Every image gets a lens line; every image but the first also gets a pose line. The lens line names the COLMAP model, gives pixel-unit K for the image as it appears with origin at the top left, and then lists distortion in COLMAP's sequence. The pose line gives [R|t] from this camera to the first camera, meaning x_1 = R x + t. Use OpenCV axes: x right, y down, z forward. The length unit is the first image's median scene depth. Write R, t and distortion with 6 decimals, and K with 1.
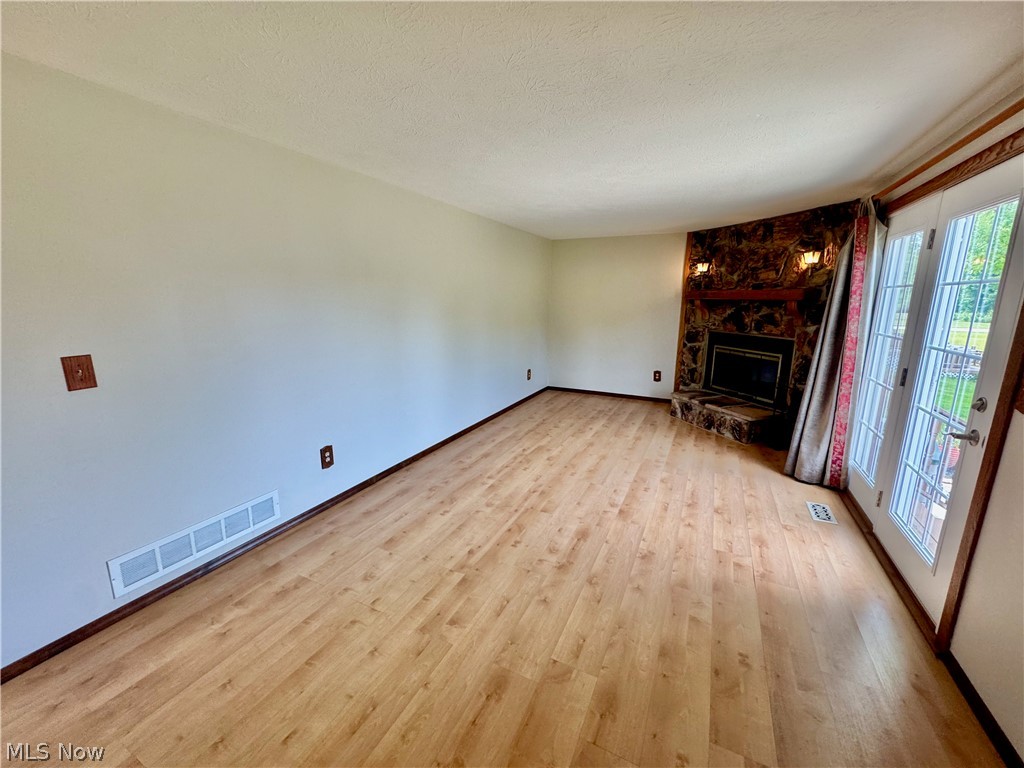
lens RADIAL K [[407.1, 0, 511.9], [0, 407.1, 381.7], [0, 0, 1]] dist [-0.000535, 0.000002]
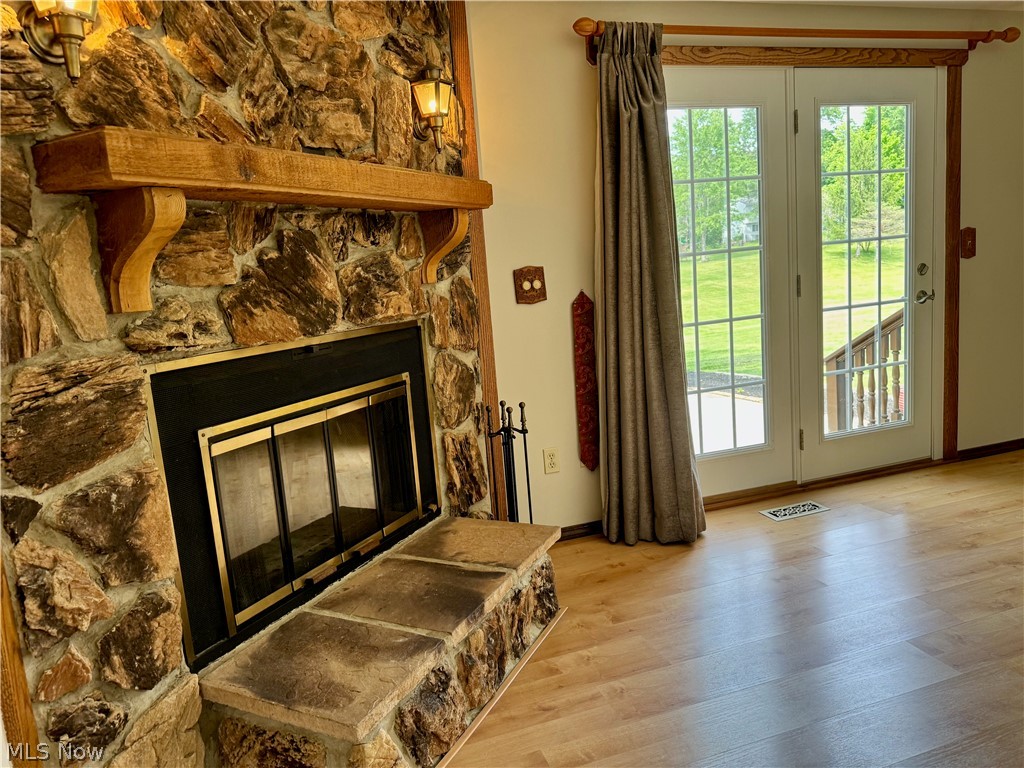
lens RADIAL K [[715.2, 0, 513.1], [0, 715.2, 379.3], [0, 0, 1]] dist [0.059688, -0.070971]
pose [[-0.697199, -0.061756, 0.714213, 0.187247], [0.219555, 0.930013, 0.294740, -0.247137], [-0.682429, 0.362302, -0.634845, 1.490440]]
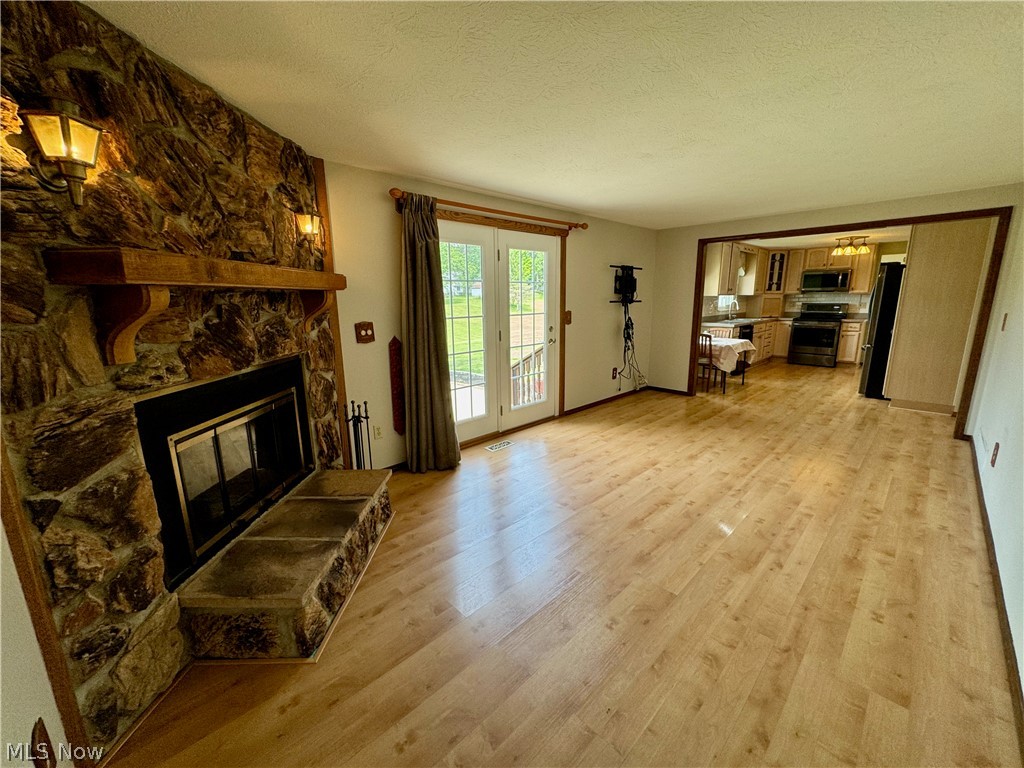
lens RADIAL K [[407.1, 0, 511.9], [0, 407.1, 381.7], [0, 0, 1]] dist [-0.000535, 0.000002]
pose [[-0.940611, -0.063711, 0.333453, 0.208721], [0.076160, 0.917595, 0.390153, -0.306211], [-0.330832, 0.392379, -0.858248, 1.557849]]
